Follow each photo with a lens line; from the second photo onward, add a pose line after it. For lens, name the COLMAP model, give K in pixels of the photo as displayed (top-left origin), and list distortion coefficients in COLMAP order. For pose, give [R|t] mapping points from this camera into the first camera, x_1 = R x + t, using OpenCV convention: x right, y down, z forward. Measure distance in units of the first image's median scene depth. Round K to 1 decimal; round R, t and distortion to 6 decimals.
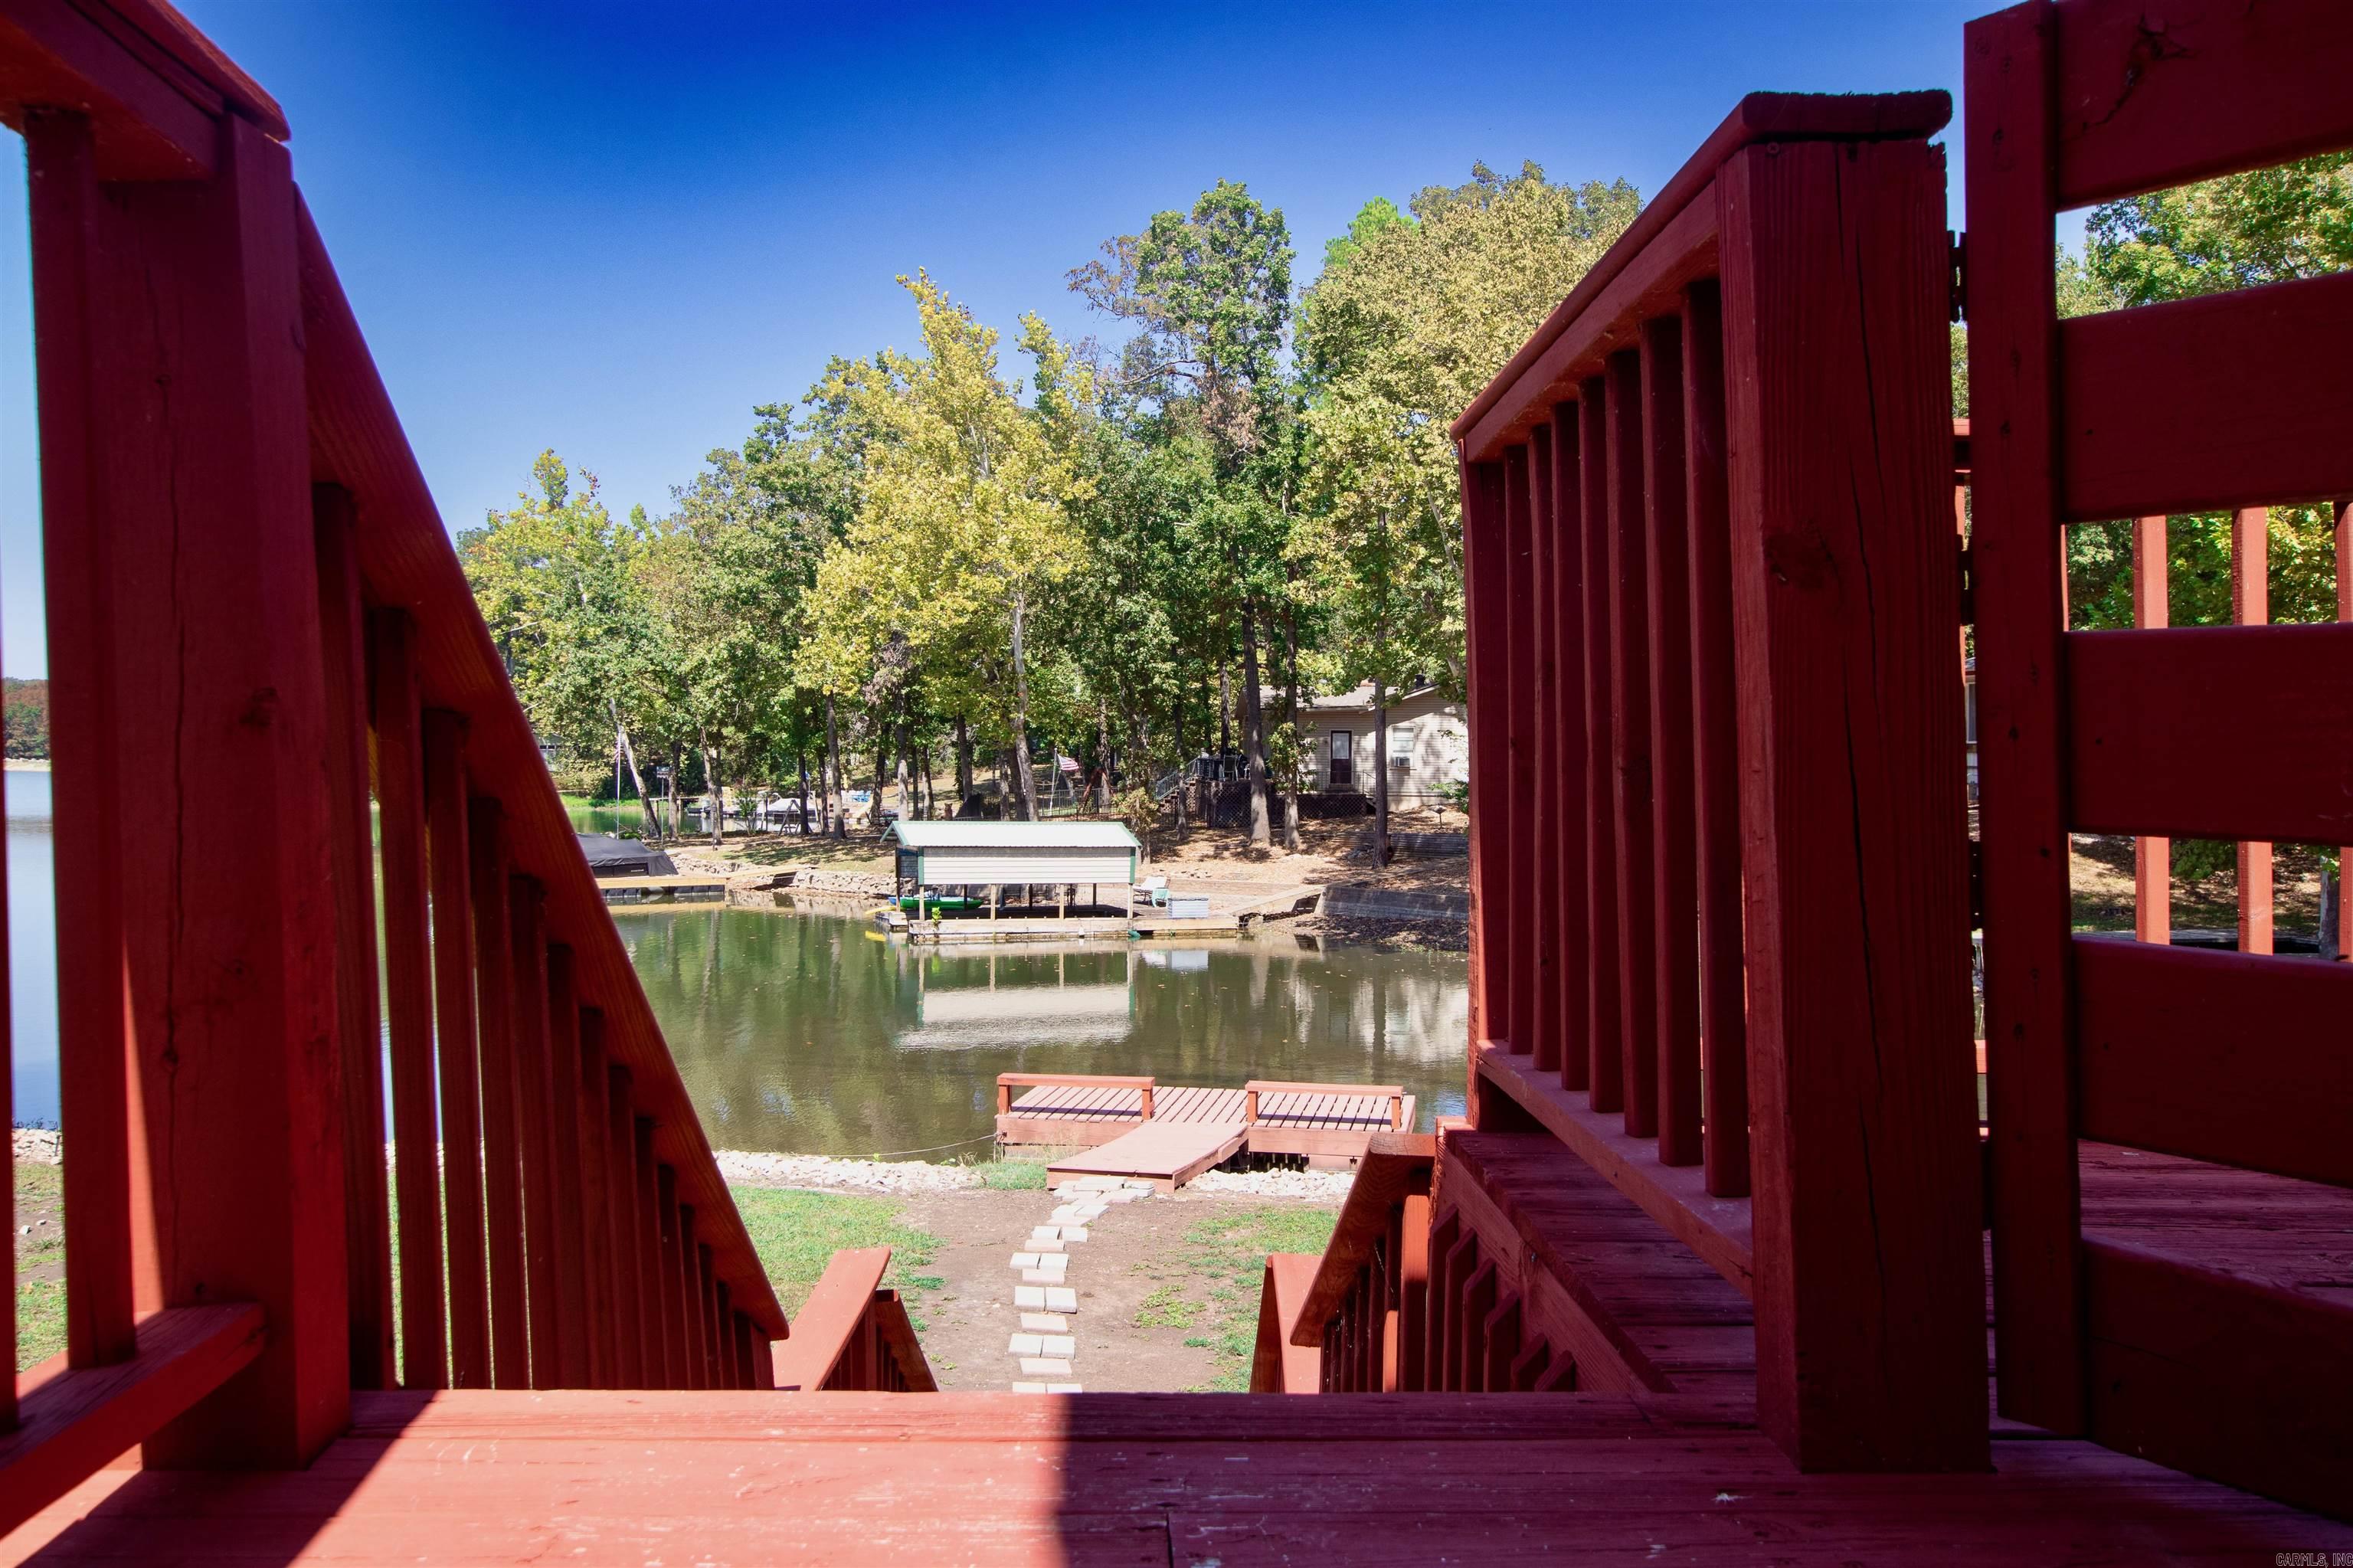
lens RADIAL K [[1912.0, 0, 1137.8], [0, 1912.0, 794.2], [0, 0, 1]] dist [-0.001705, -0.000119]
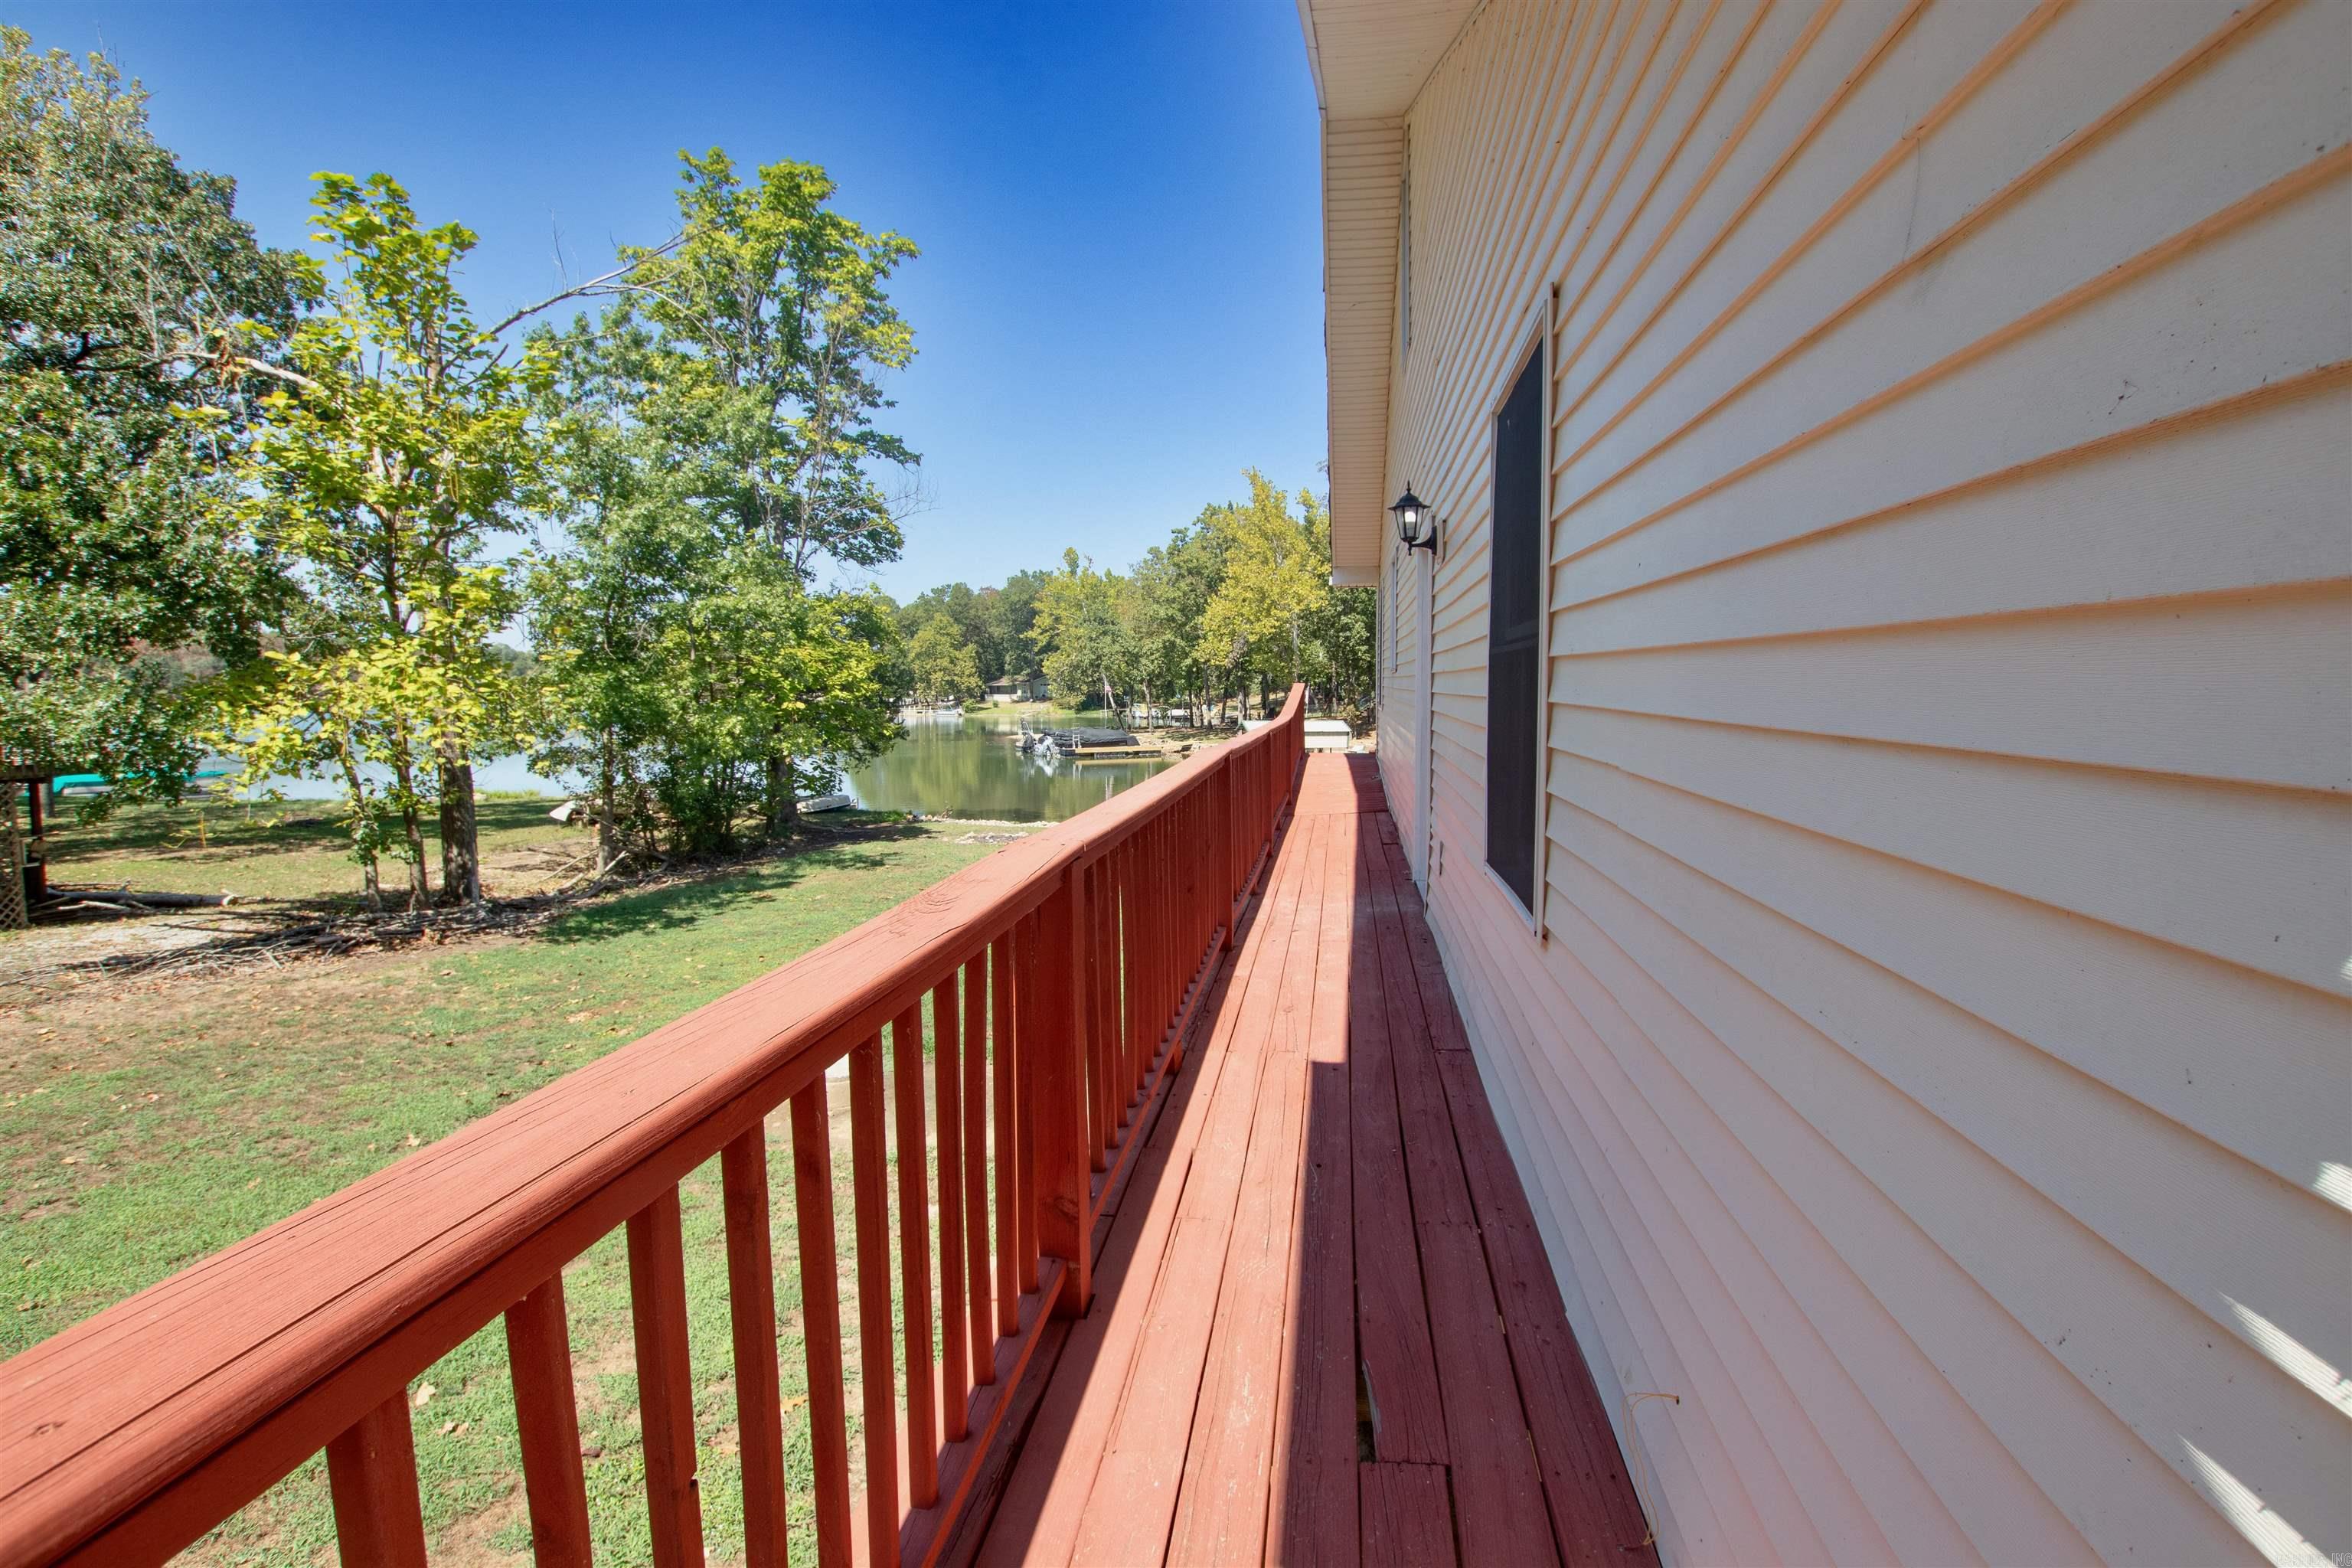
lens RADIAL K [[1106.3, 0, 1176.0], [0, 1106.3, 784.0], [0, 0, 1]] dist [-0.049083, 0.000145]
pose [[0.987763, 0.000932, -0.155957, -0.000497], [0.010311, 0.997404, 0.071262, -0.004795], [0.155618, -0.071998, 0.985190, -0.271125]]
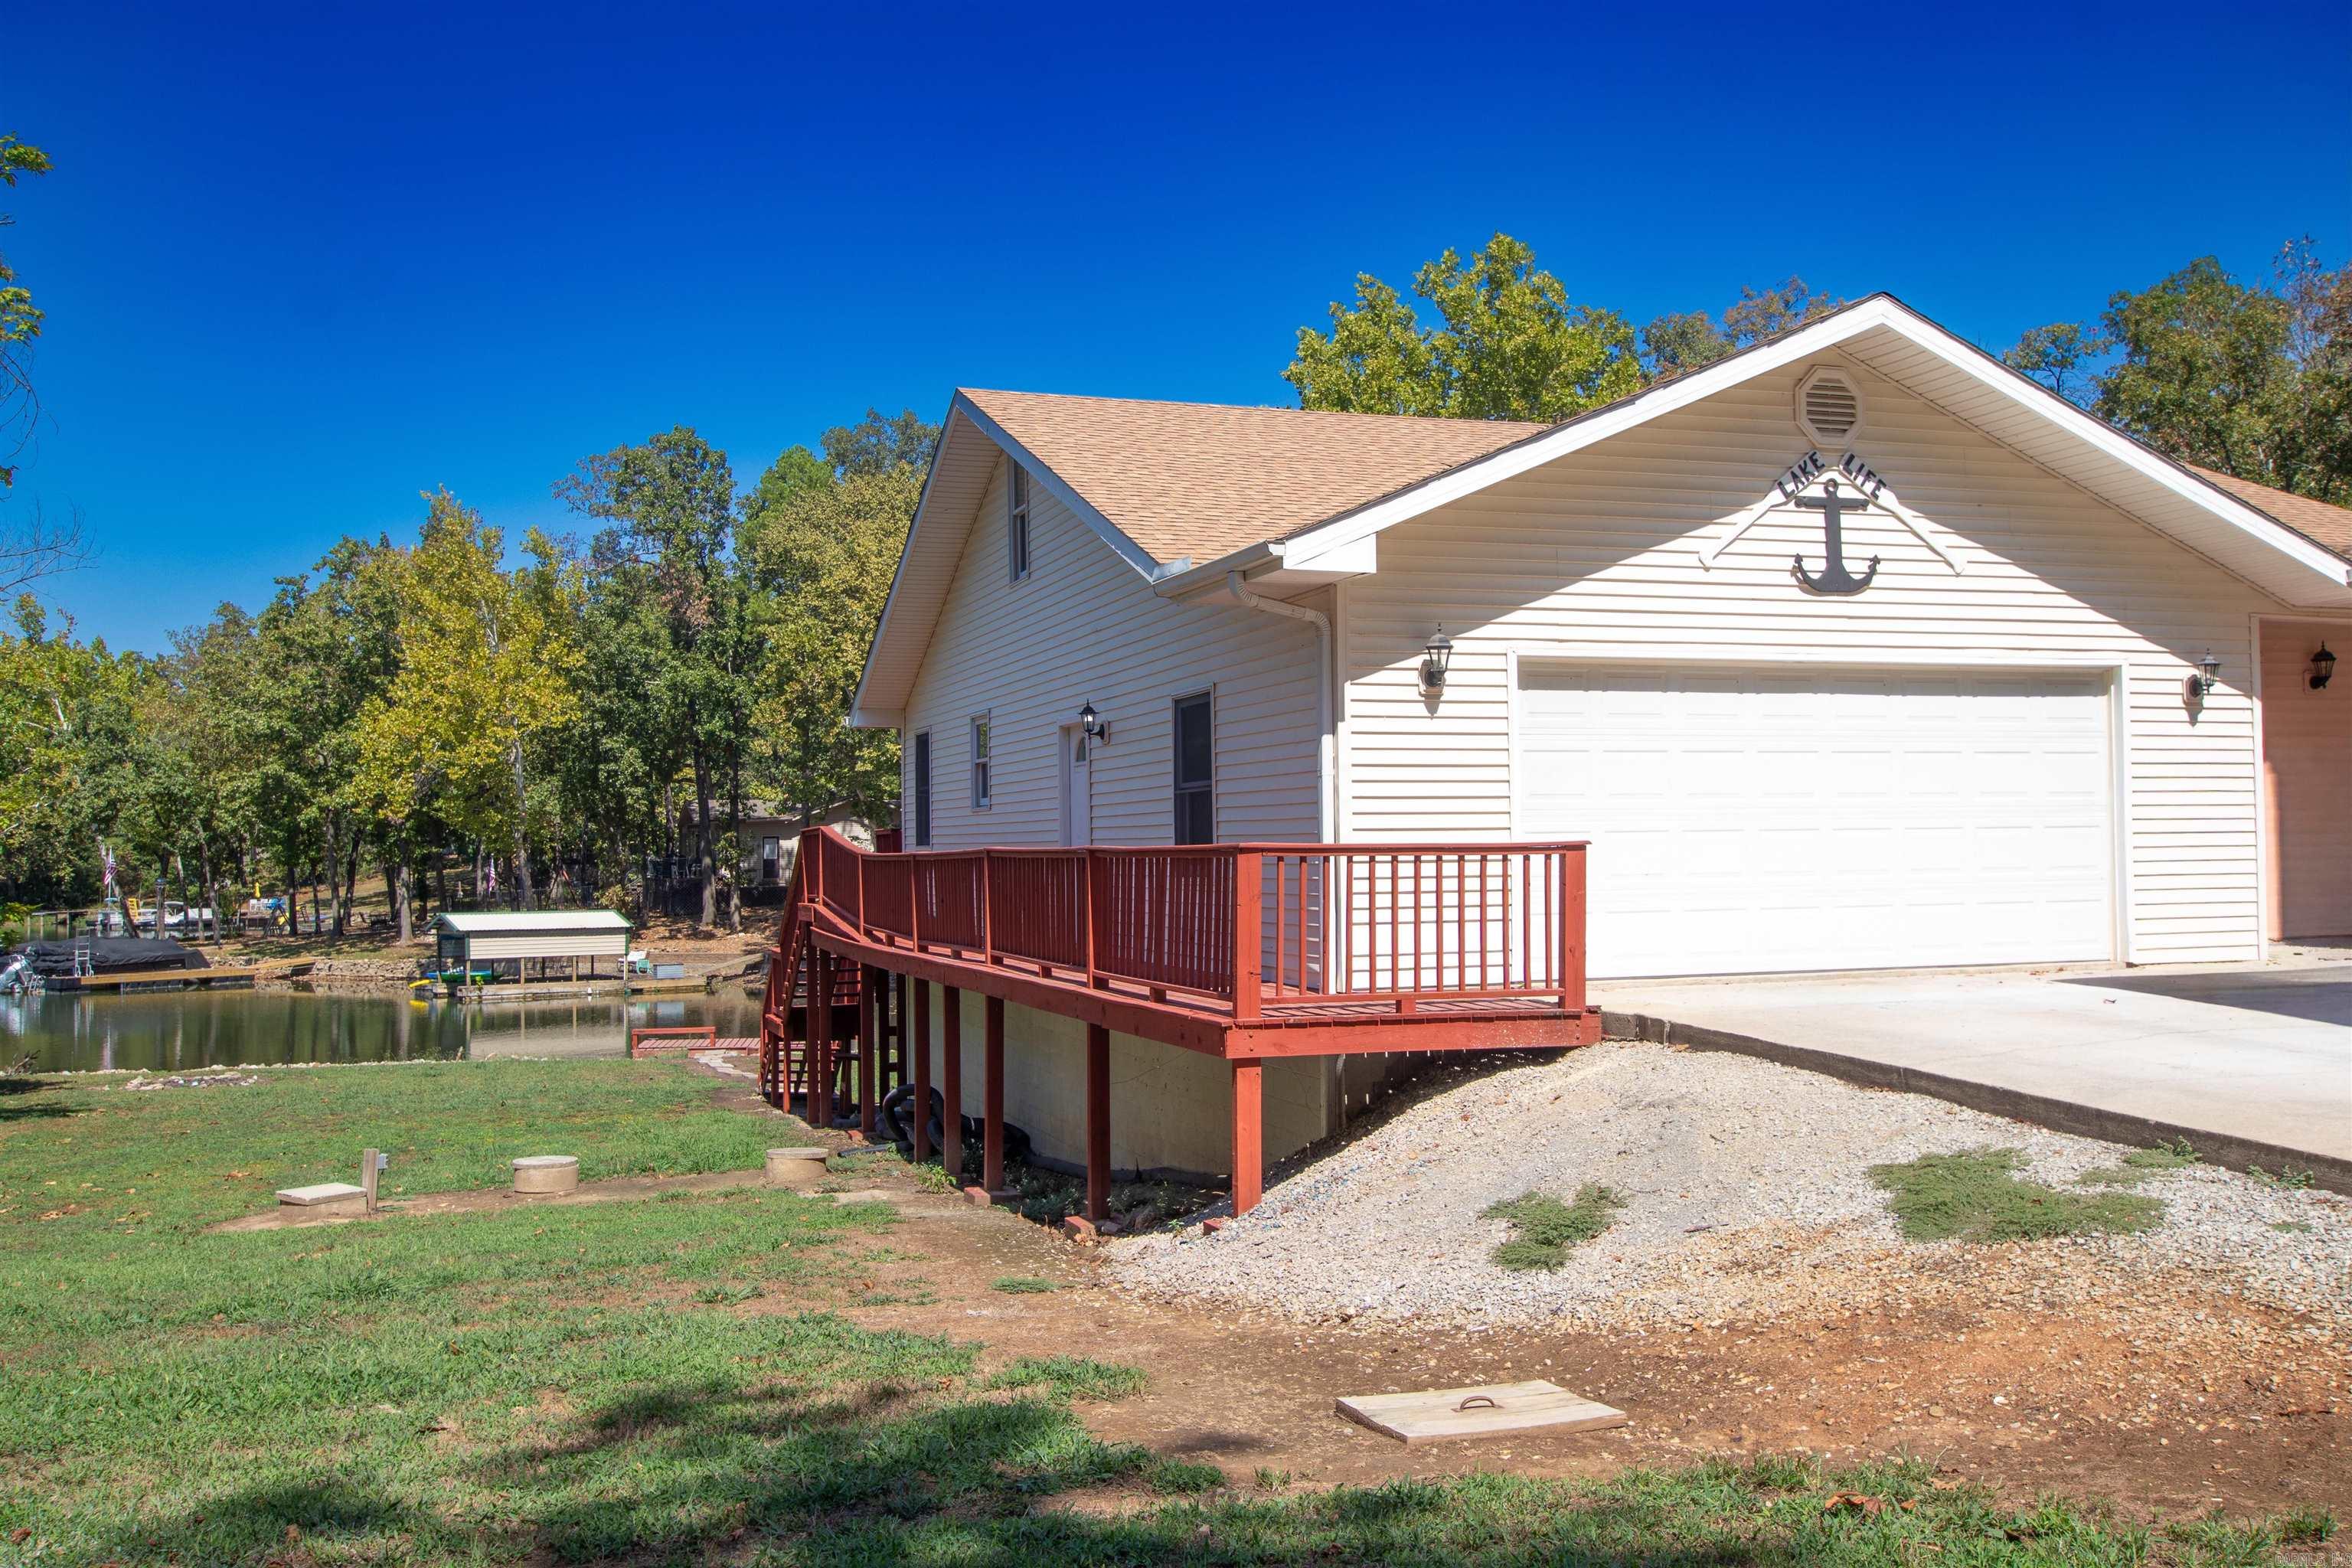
lens RADIAL K [[2109.5, 0, 1176.0], [0, 2109.5, 784.0], [0, 0, 1]] dist [0.057986, -0.000338]
pose [[0.948251, -0.009711, 0.317372, -0.096522], [0.026014, 0.998548, -0.047170, 0.006437], [-0.316454, 0.052985, 0.947127, -0.486688]]
